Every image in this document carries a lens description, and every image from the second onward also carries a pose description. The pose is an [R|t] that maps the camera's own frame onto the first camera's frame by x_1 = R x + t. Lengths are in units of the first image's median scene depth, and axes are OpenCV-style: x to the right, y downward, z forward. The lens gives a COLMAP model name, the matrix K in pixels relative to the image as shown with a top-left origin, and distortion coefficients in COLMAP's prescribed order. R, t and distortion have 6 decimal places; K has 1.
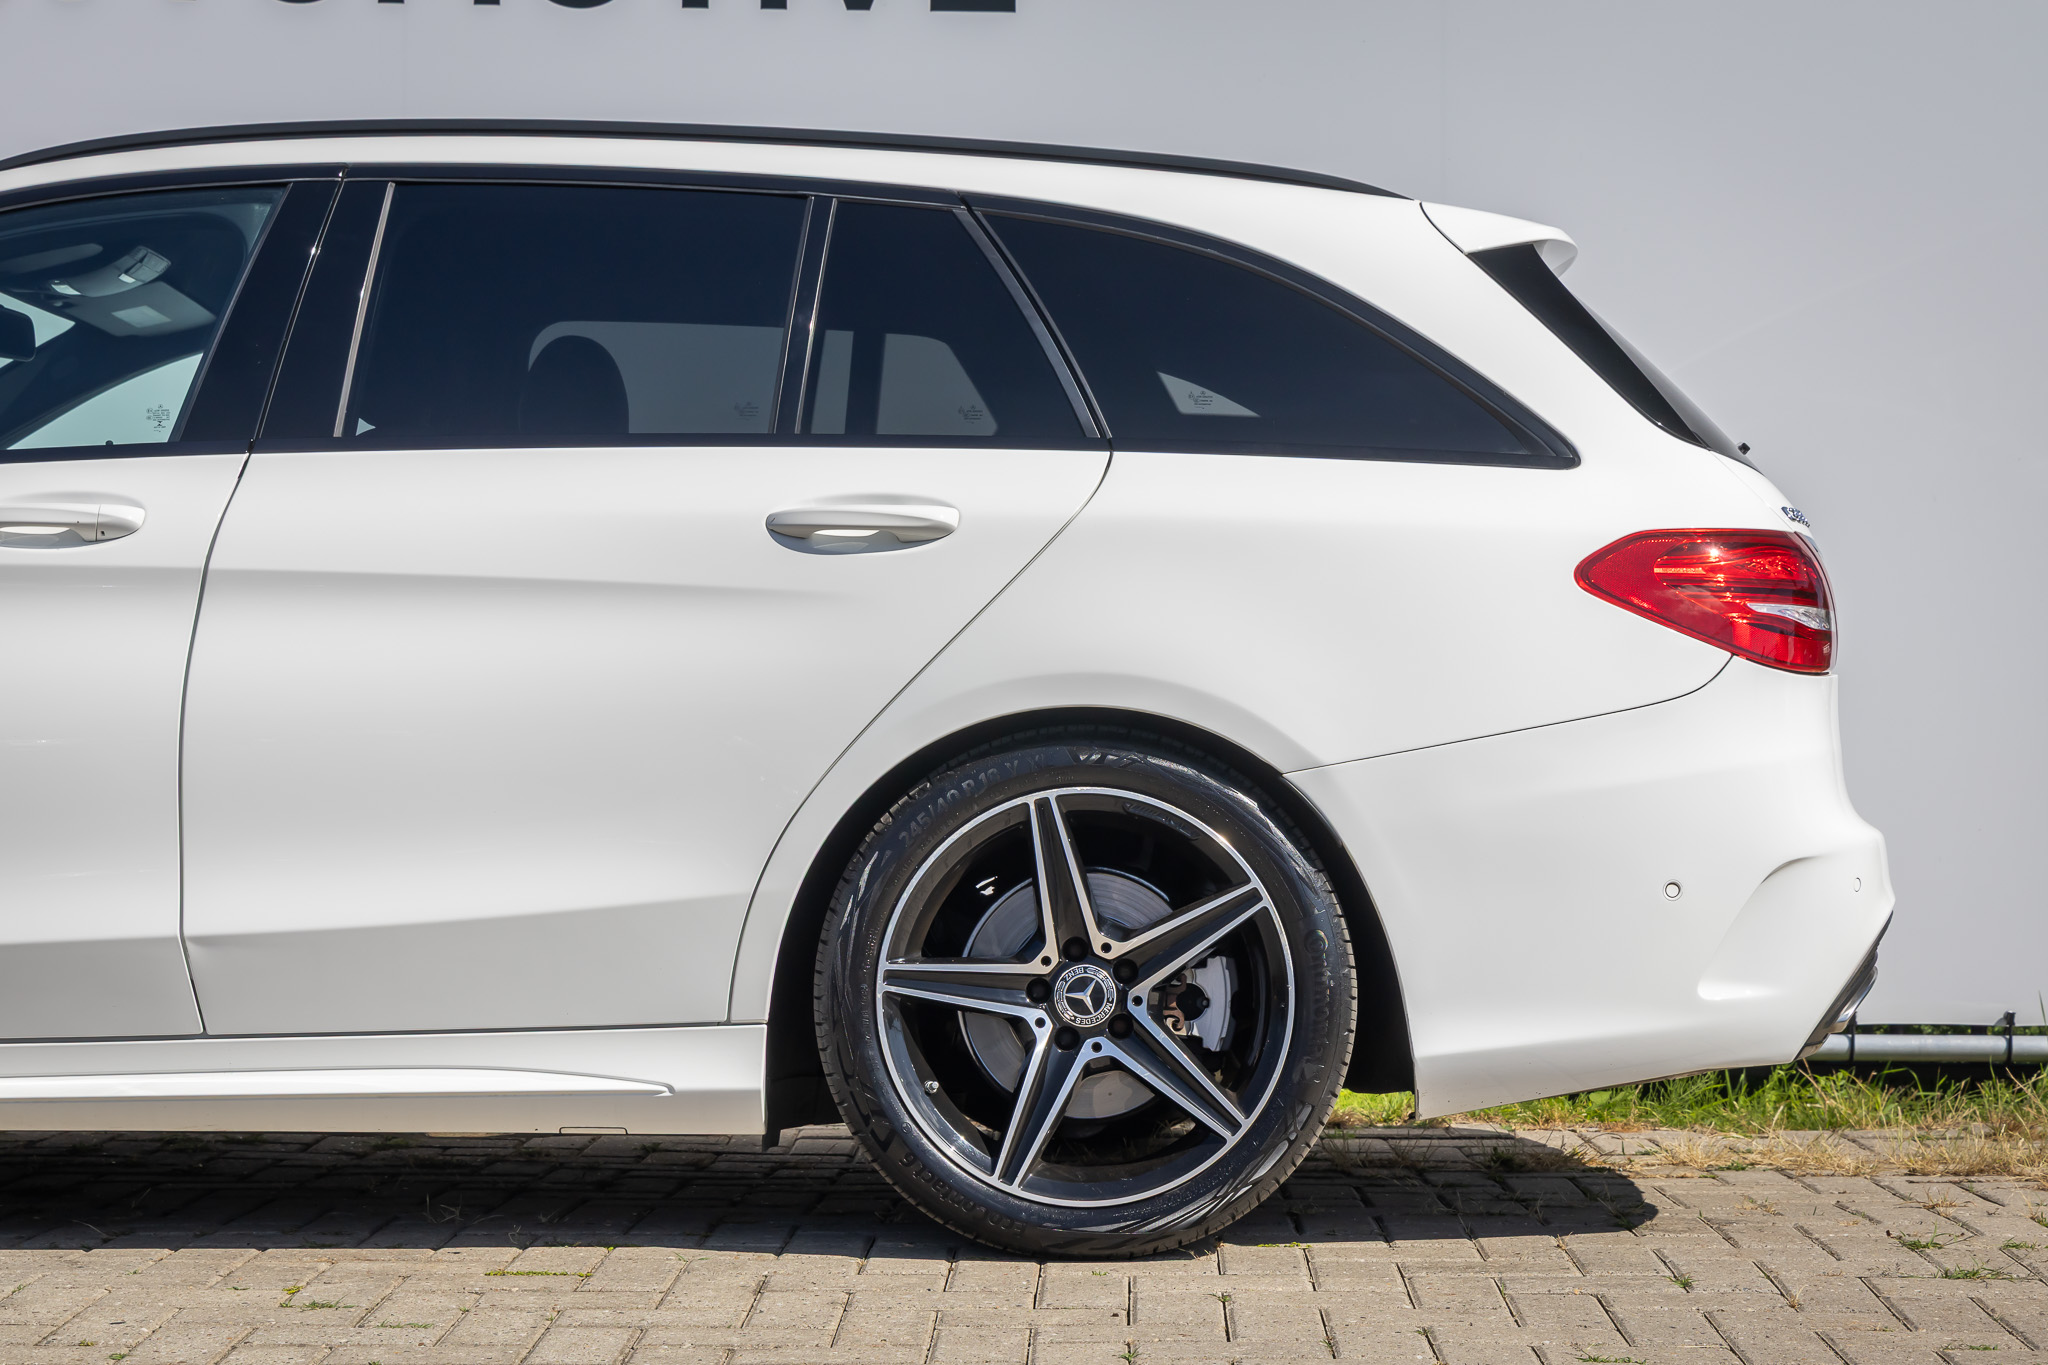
lens RADIAL K [[4013.5, 0, 1010.5], [0, 4013.5, 695.3], [0, 0, 1]] dist [-0.013658, 0.000000]
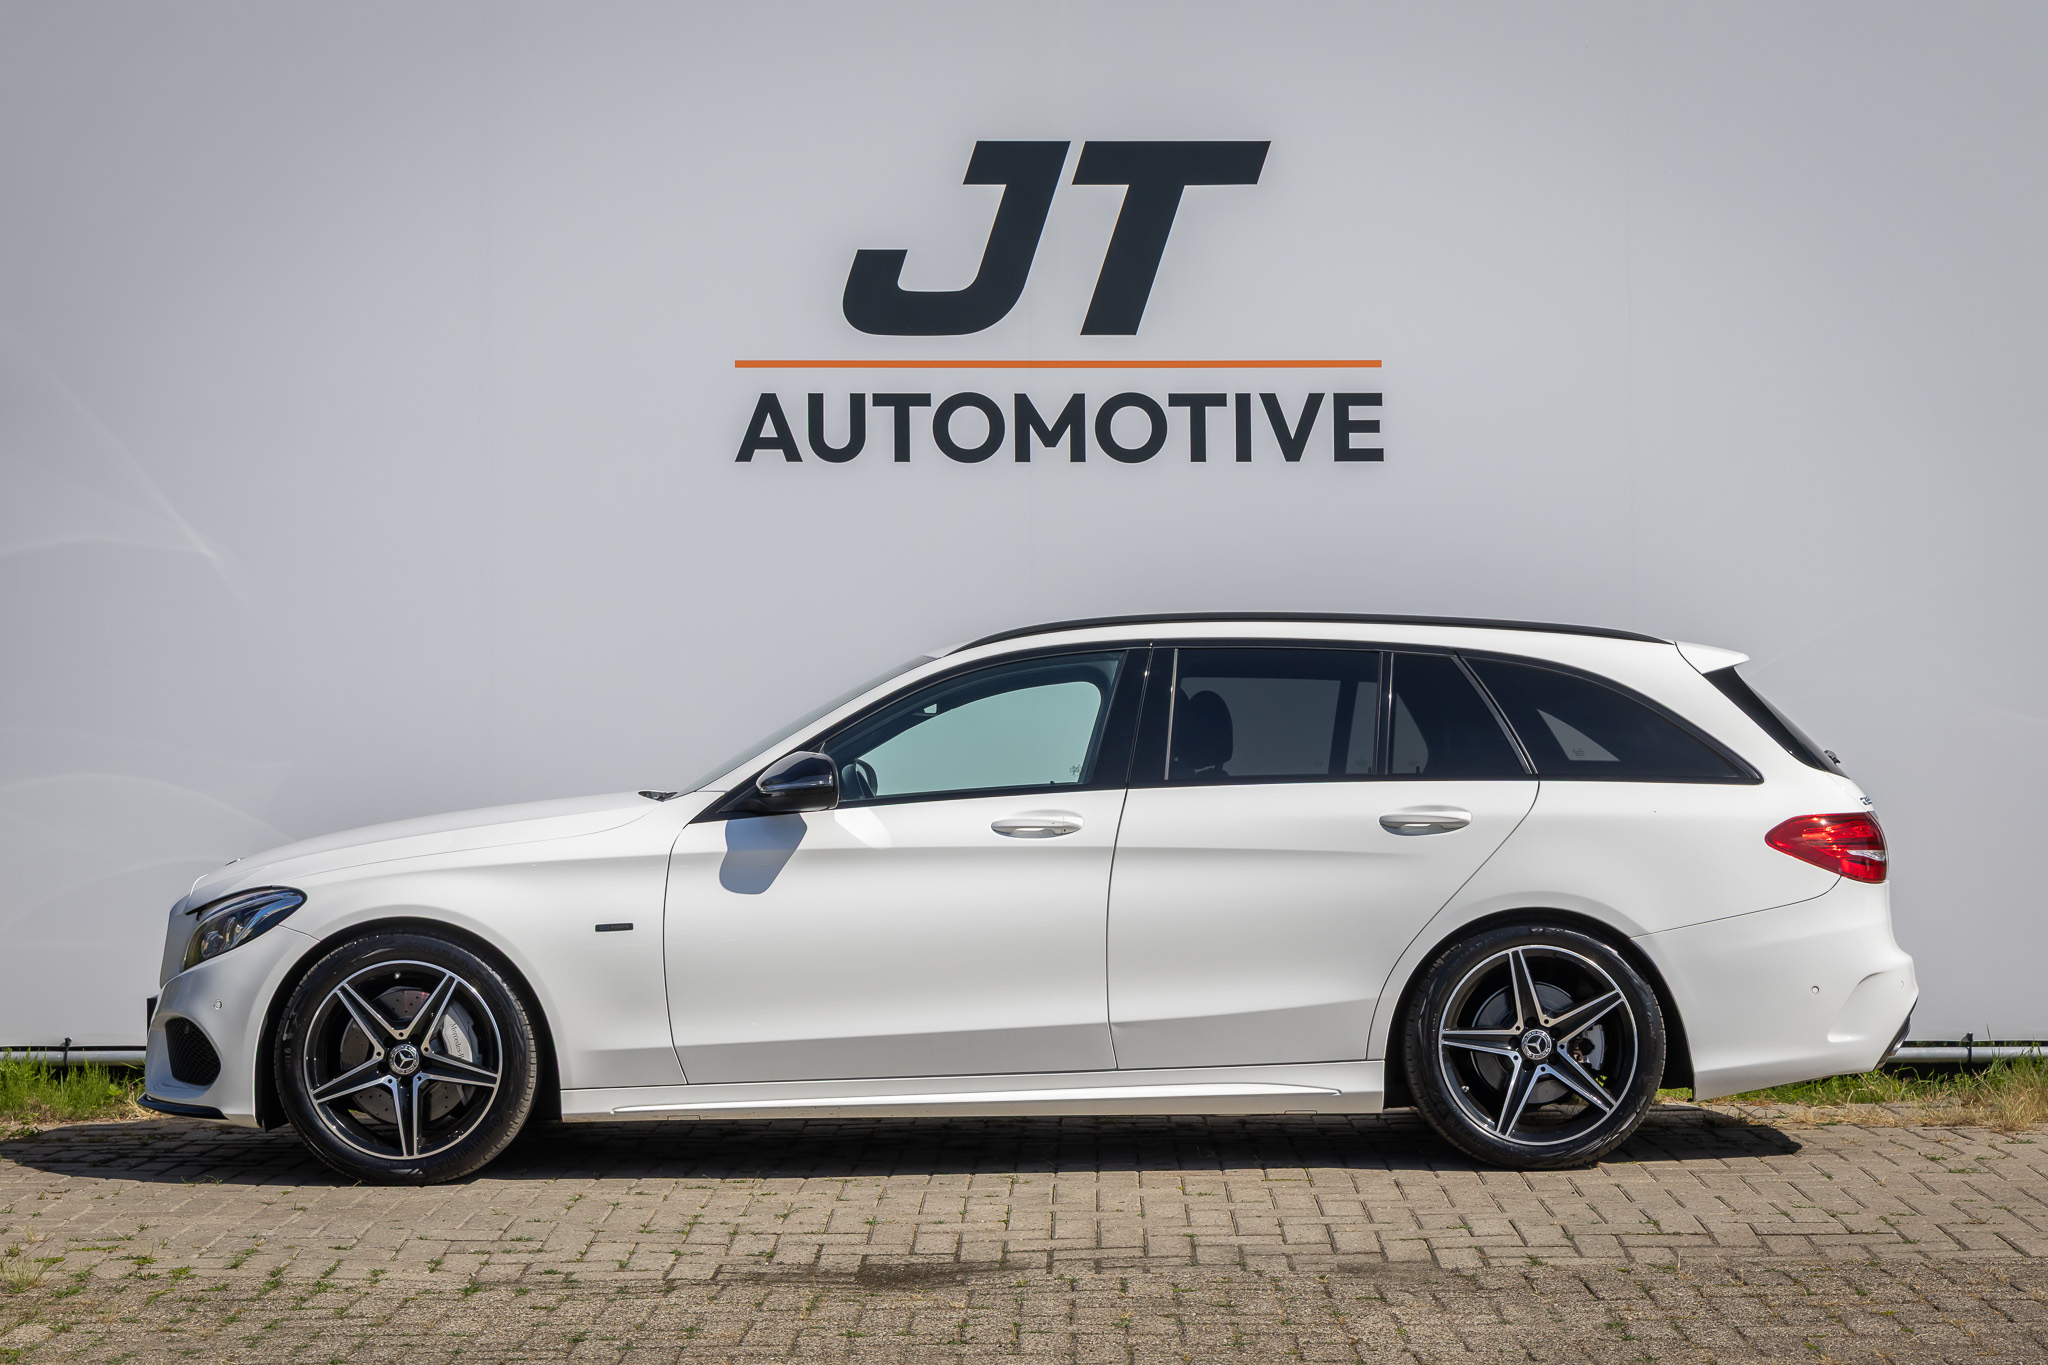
lens RADIAL K [[3697.6, 0, 1025.9], [0, 3697.6, 673.4], [0, 0, 1]] dist [0.005708, 0.000000]
pose [[0.999902, -0.013762, 0.002515, -0.247860], [0.013784, 0.999862, -0.009276, -0.103890], [-0.002387, 0.009310, 0.999954, -0.925547]]
